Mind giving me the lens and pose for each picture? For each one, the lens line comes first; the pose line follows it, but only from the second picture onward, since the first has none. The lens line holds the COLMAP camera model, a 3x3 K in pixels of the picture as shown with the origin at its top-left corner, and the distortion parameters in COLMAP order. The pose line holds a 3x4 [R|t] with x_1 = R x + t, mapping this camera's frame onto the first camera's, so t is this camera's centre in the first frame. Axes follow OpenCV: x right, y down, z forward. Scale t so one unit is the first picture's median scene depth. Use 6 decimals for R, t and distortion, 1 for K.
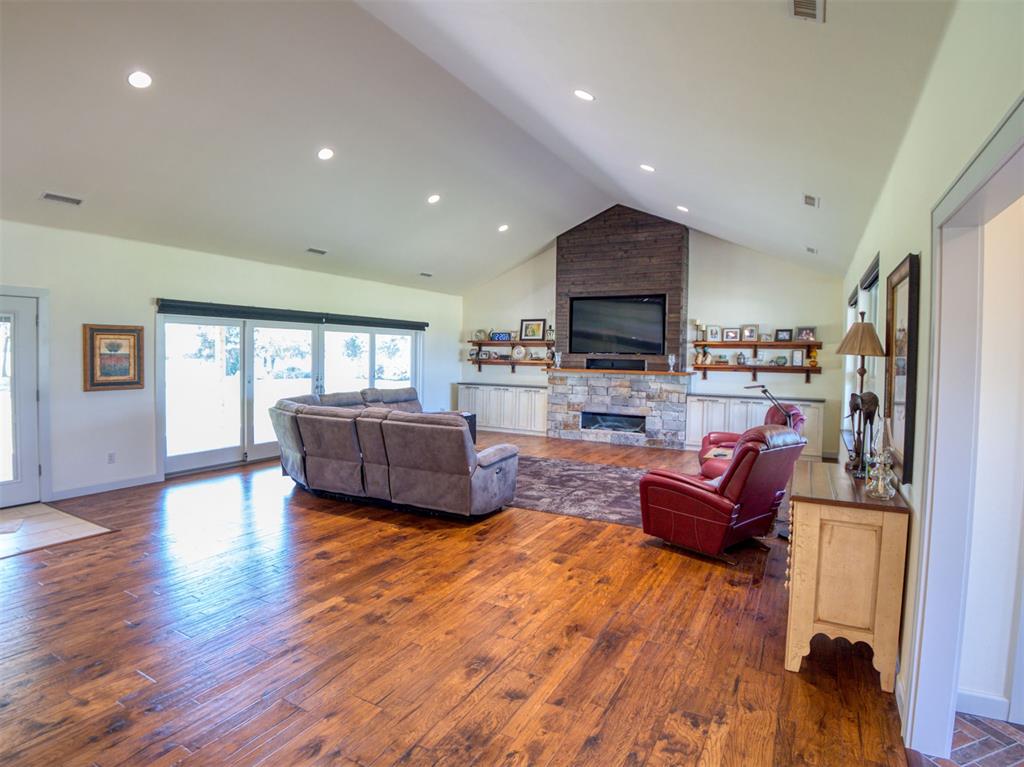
lens RADIAL K [[546.5, 0, 491.3], [0, 546.5, 368.1], [0, 0, 1]] dist [-0.060403, -0.006114]
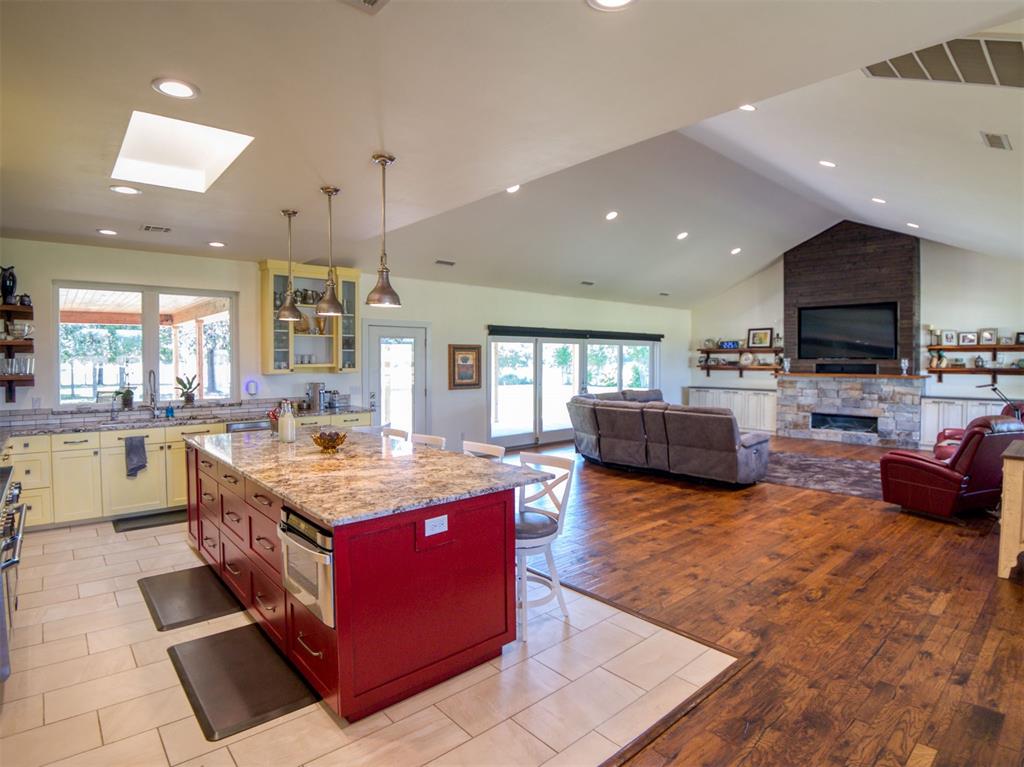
lens RADIAL K [[546.5, 0, 490.4], [0, 546.5, 367.9], [0, 0, 1]] dist [-0.060403, -0.006114]
pose [[0.941847, -0.011162, -0.335857, -0.140502], [0.006148, 0.999853, -0.015990, 0.007478], [0.335986, 0.012995, 0.941777, -0.388073]]
